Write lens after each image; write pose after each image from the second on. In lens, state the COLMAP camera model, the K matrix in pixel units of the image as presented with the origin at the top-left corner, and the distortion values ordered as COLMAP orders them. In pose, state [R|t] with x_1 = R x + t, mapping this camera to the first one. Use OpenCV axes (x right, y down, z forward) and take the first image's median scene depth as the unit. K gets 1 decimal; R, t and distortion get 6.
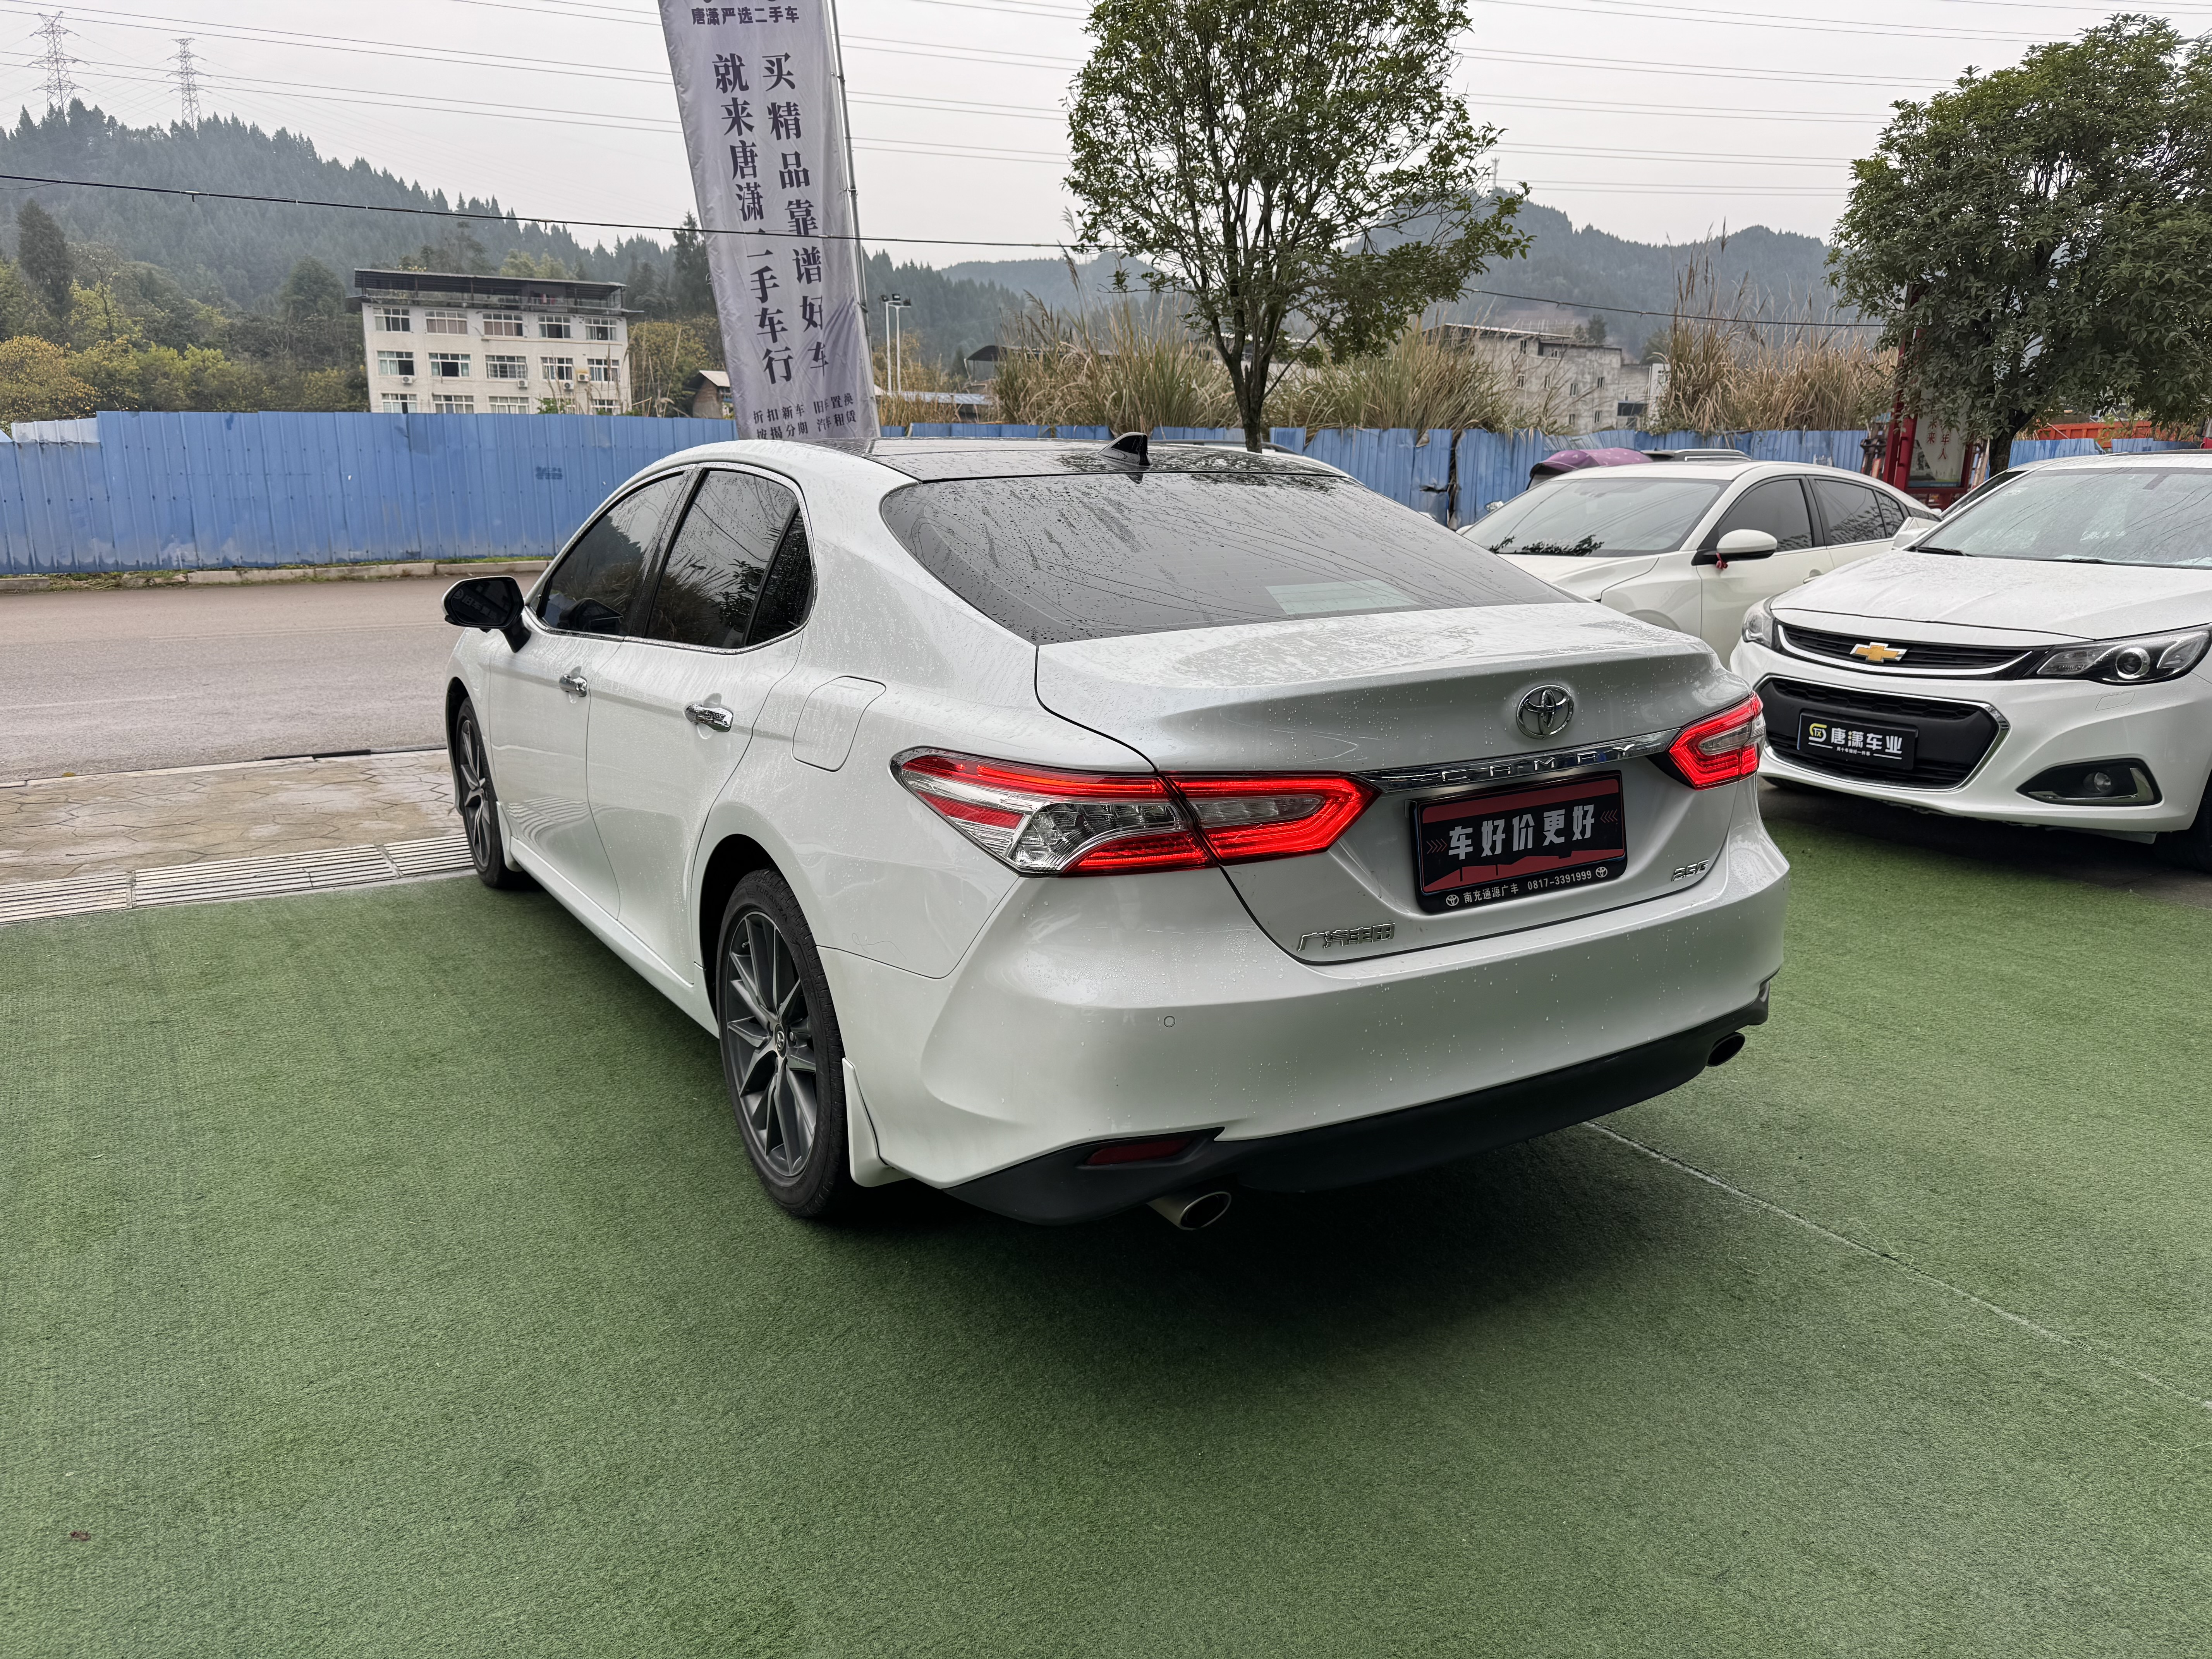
lens RADIAL K [[1589.5, 0, 1104.8], [0, 1589.5, 838.7], [0, 0, 1]] dist [0.034597, -0.021091]
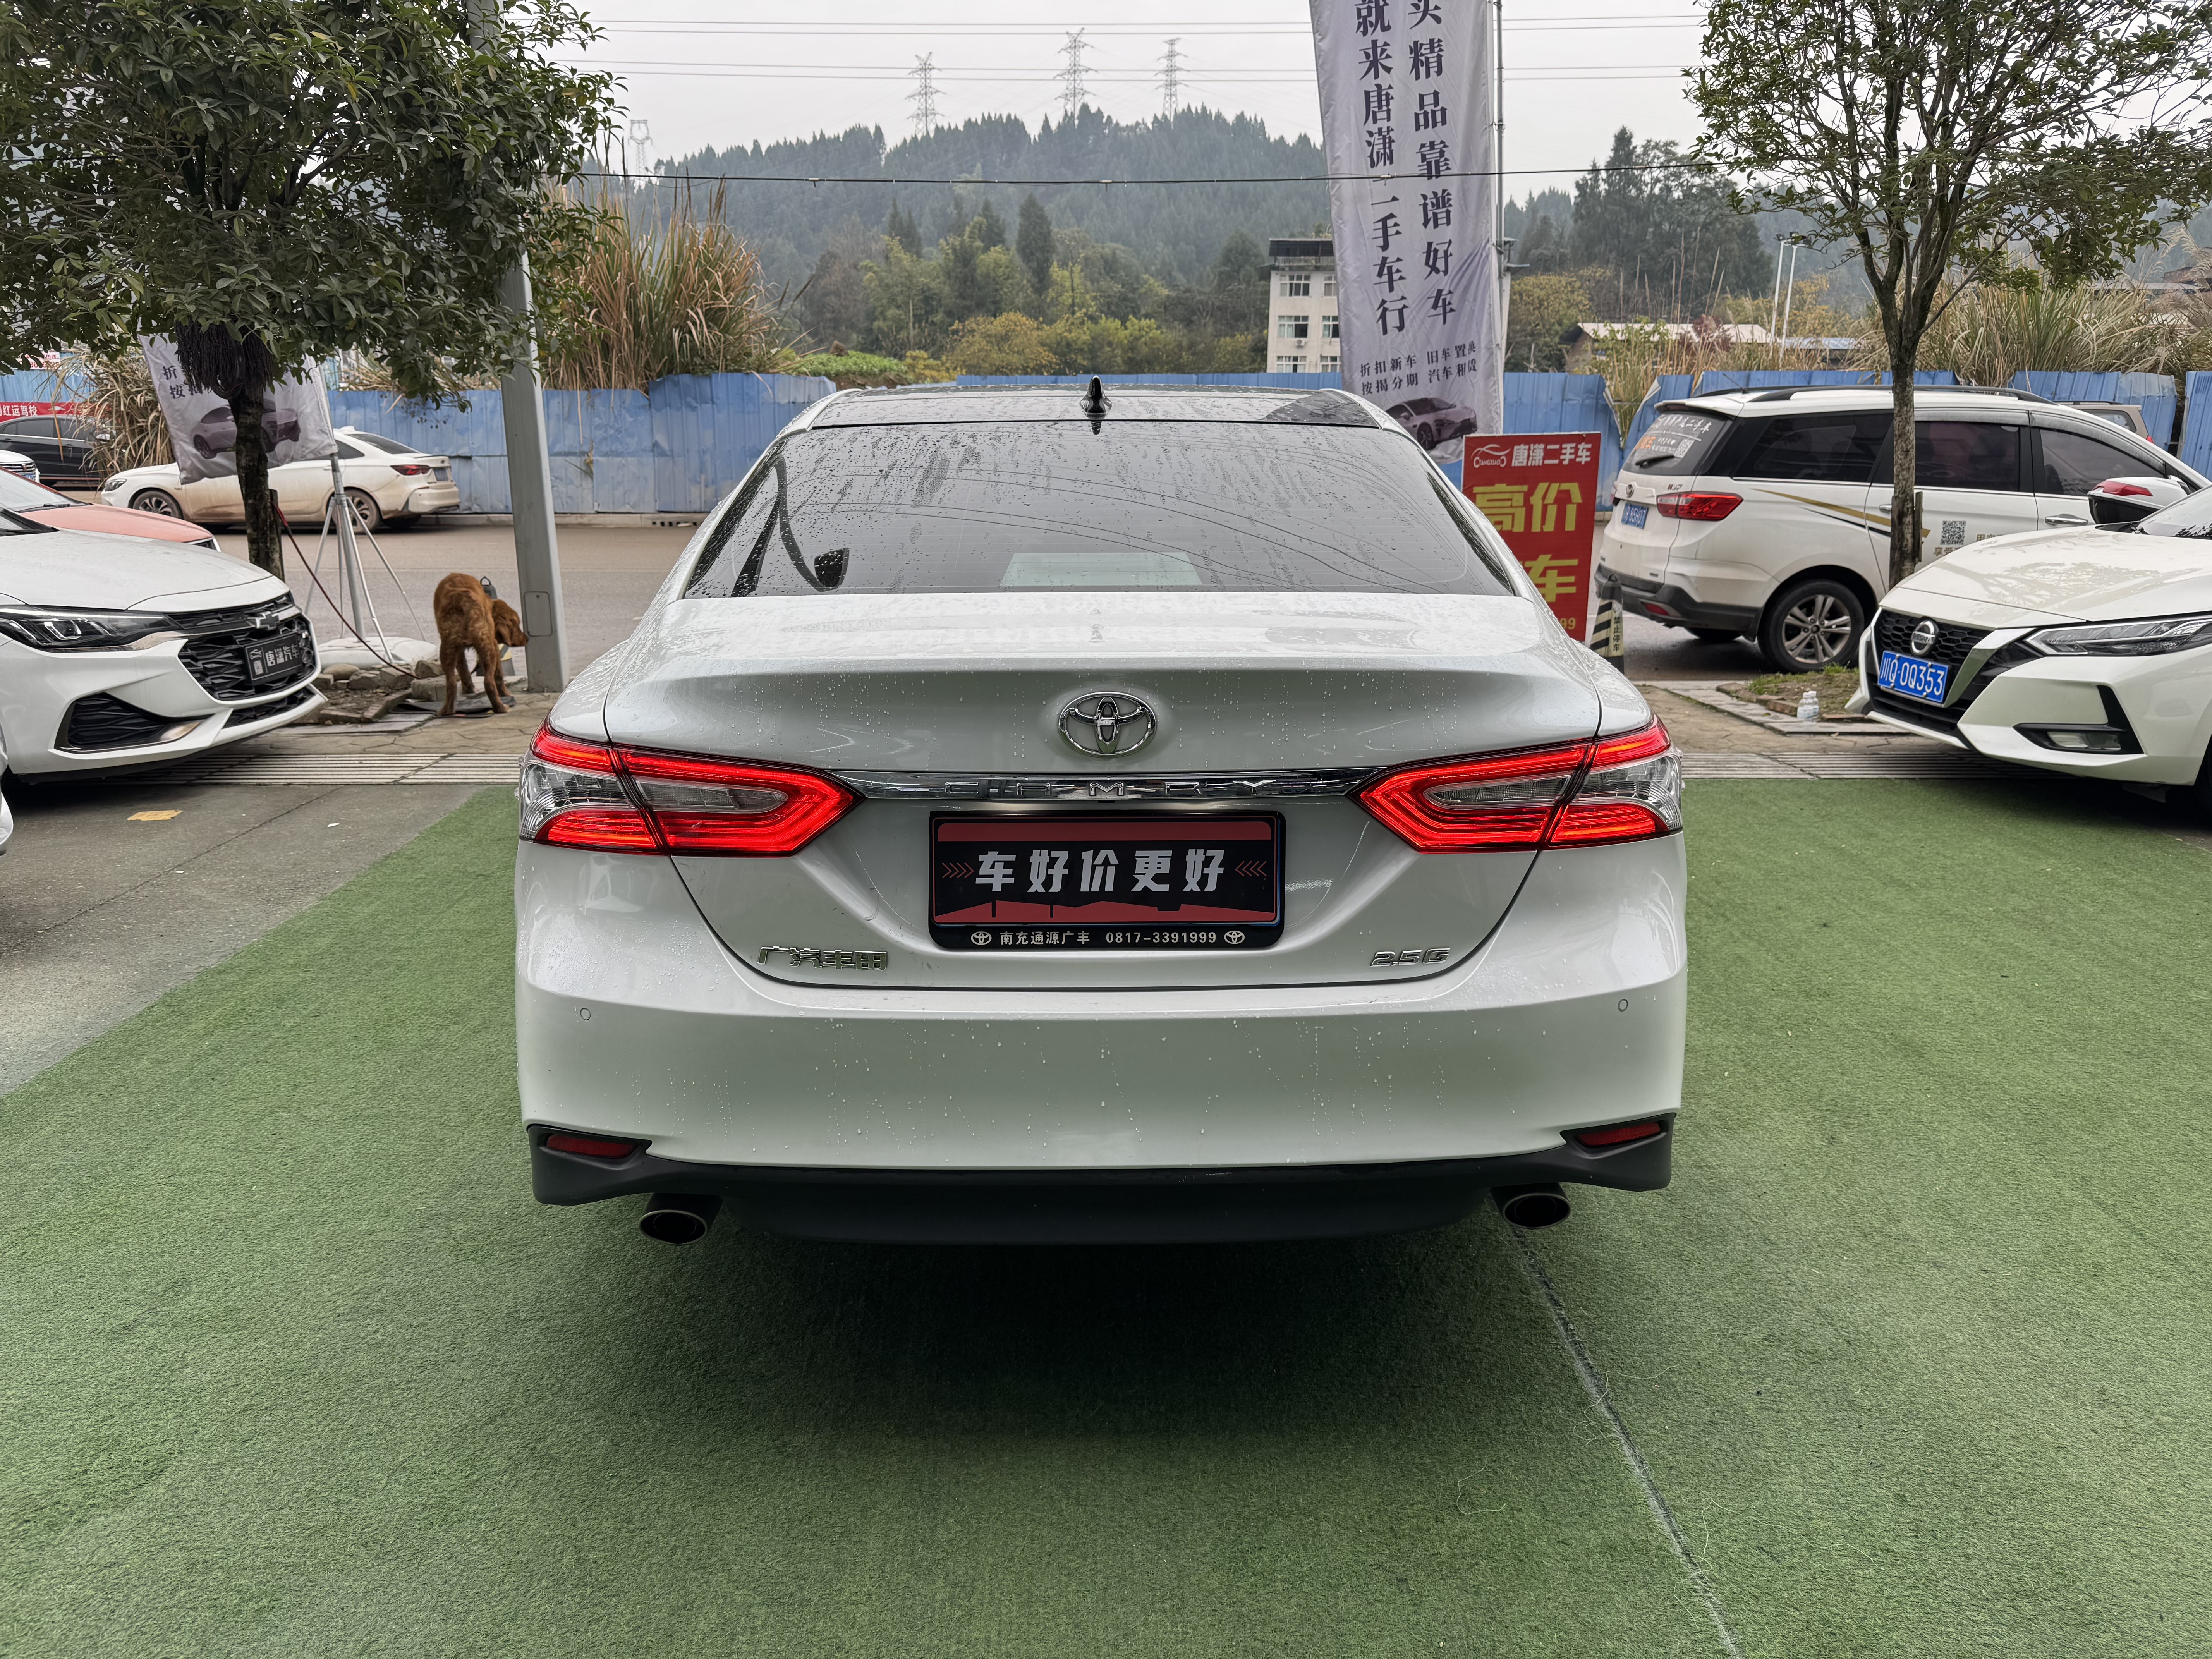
lens RADIAL K [[1589.5, 0, 1120.7], [0, 1589.5, 842.2], [0, 0, 1]] dist [0.034597, -0.021091]
pose [[0.866925, 0.133194, -0.480313, 0.079956], [-0.119958, 0.991065, 0.058316, -0.008134], [0.483788, 0.007062, 0.875157, 0.036061]]
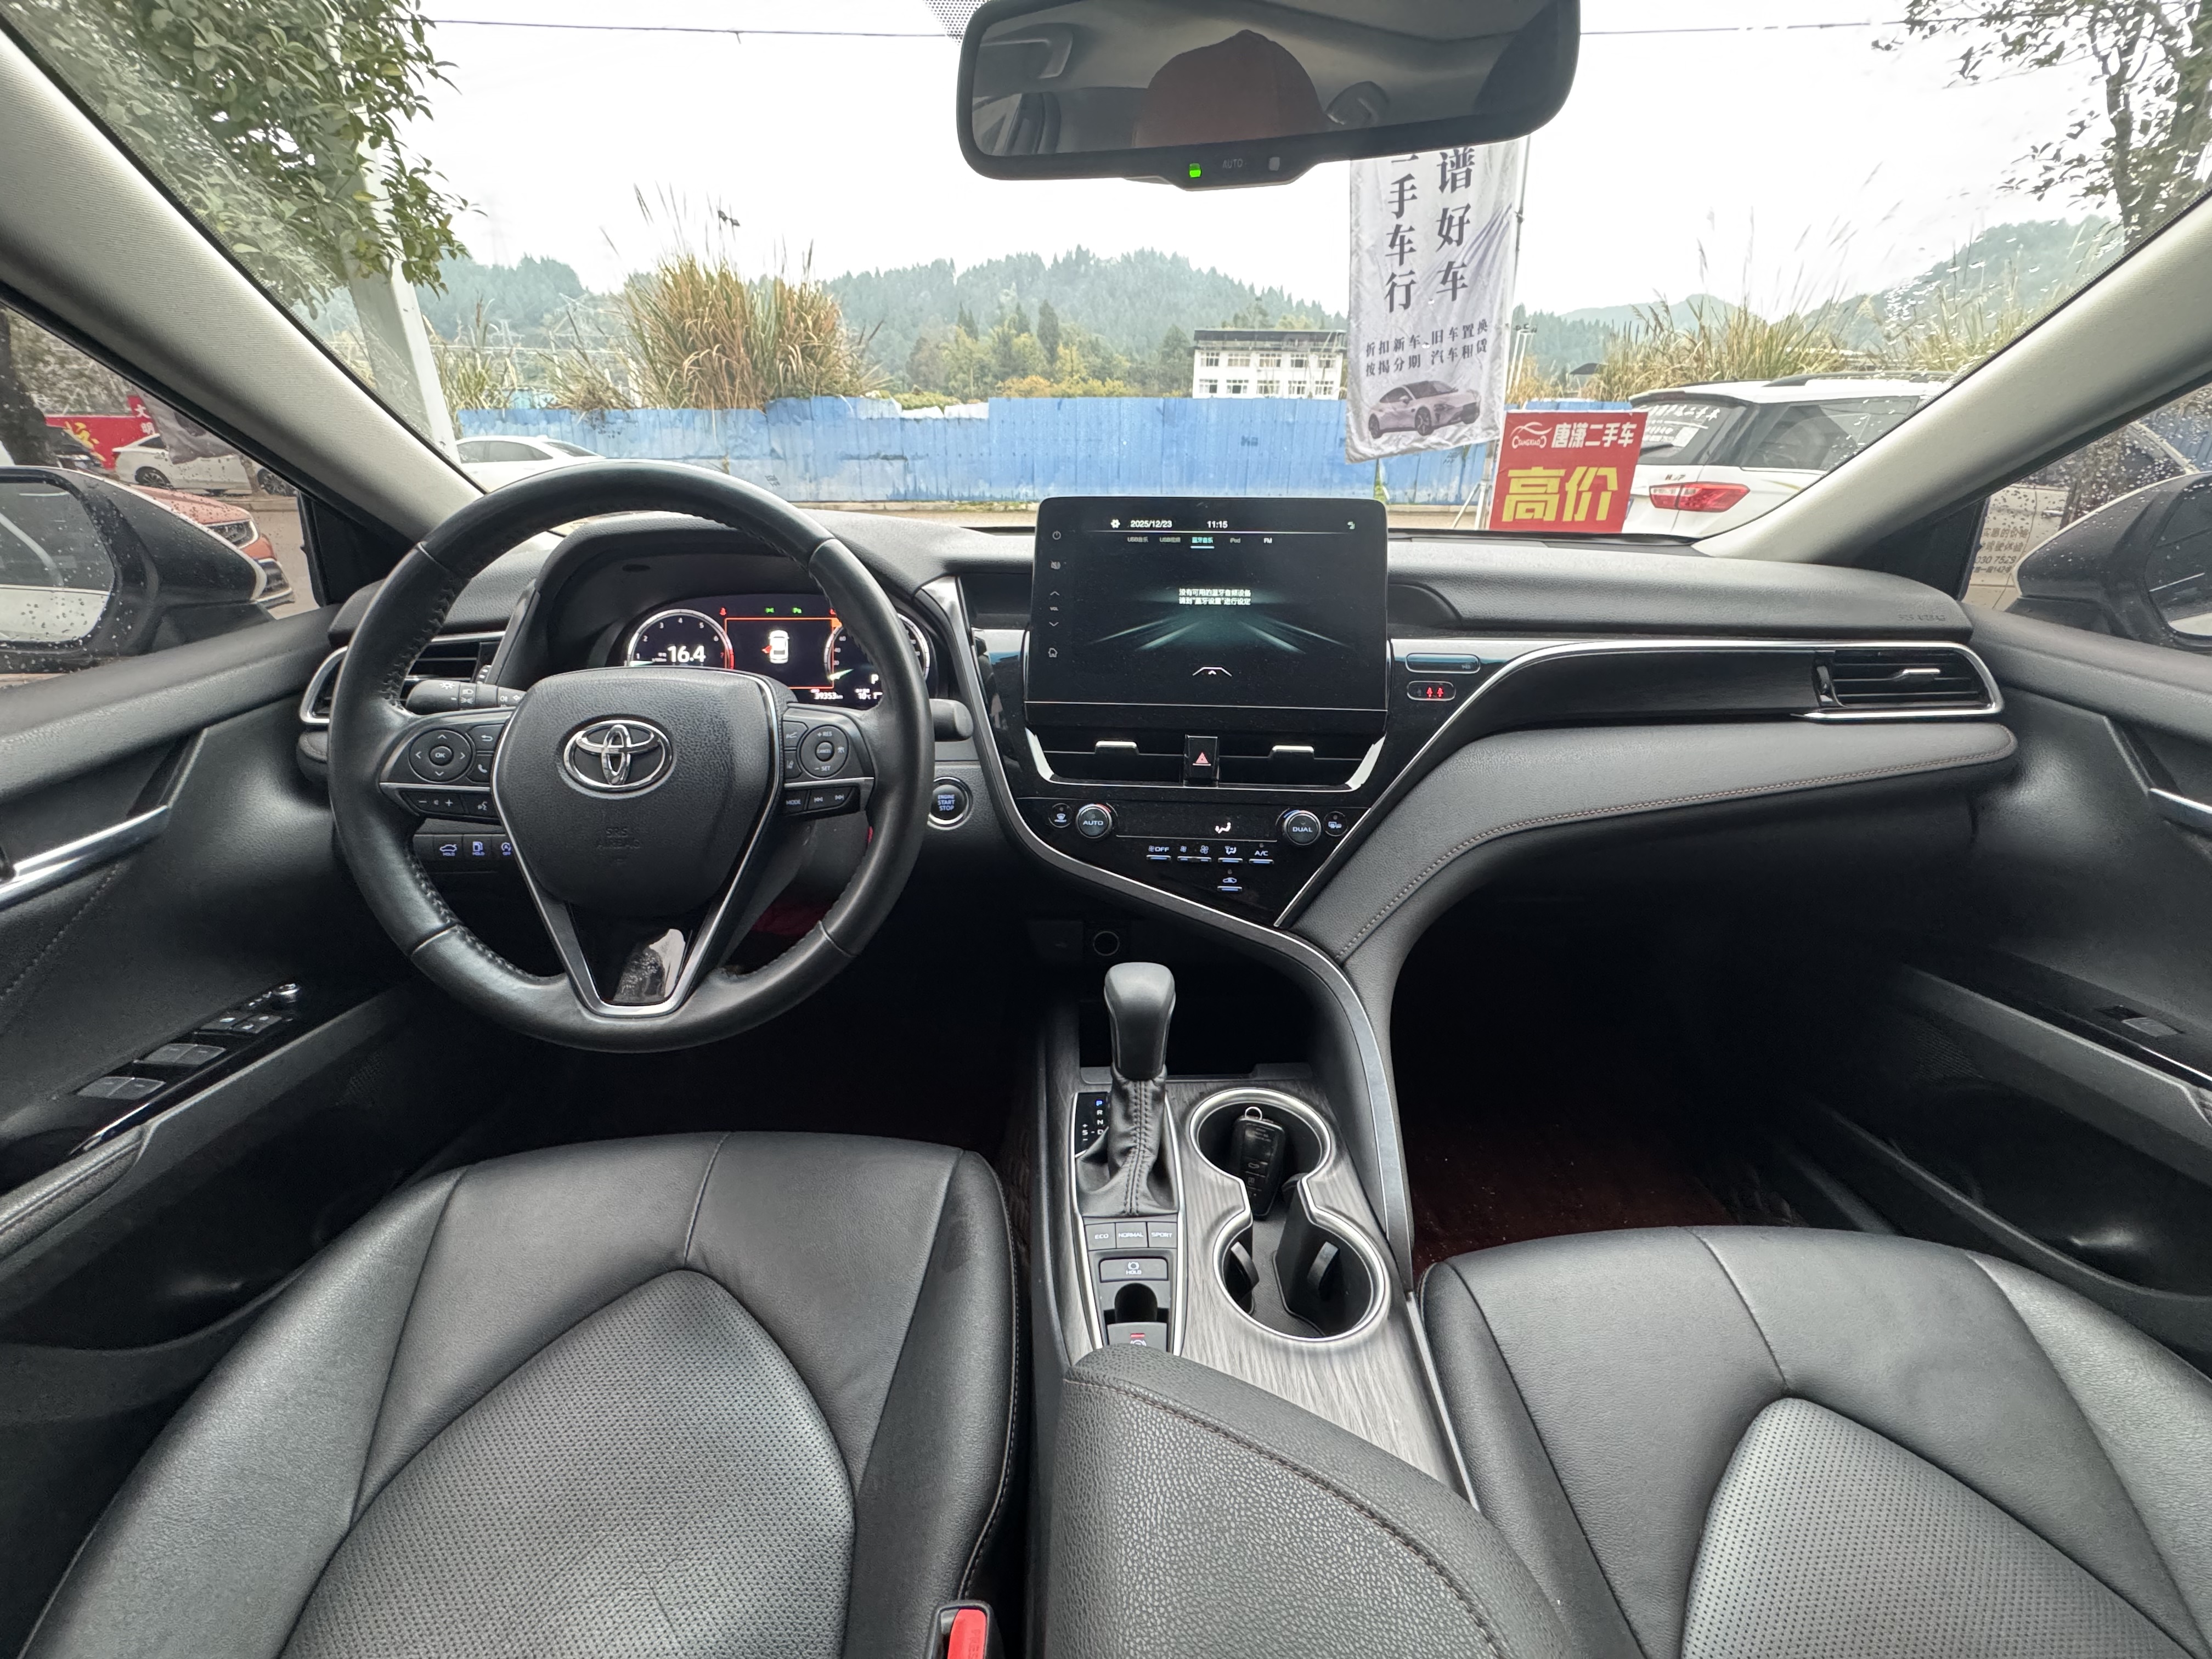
lens RADIAL K [[897.2, 0, 1108.1], [0, 897.2, 817.3], [0, 0, 1]] dist [-0.001361, 0.000254]
pose [[0.871028, 0.197685, -0.449701, -0.027852], [-0.125115, 0.974539, 0.186064, -0.034755], [0.475034, -0.105803, 0.873584, 0.209099]]
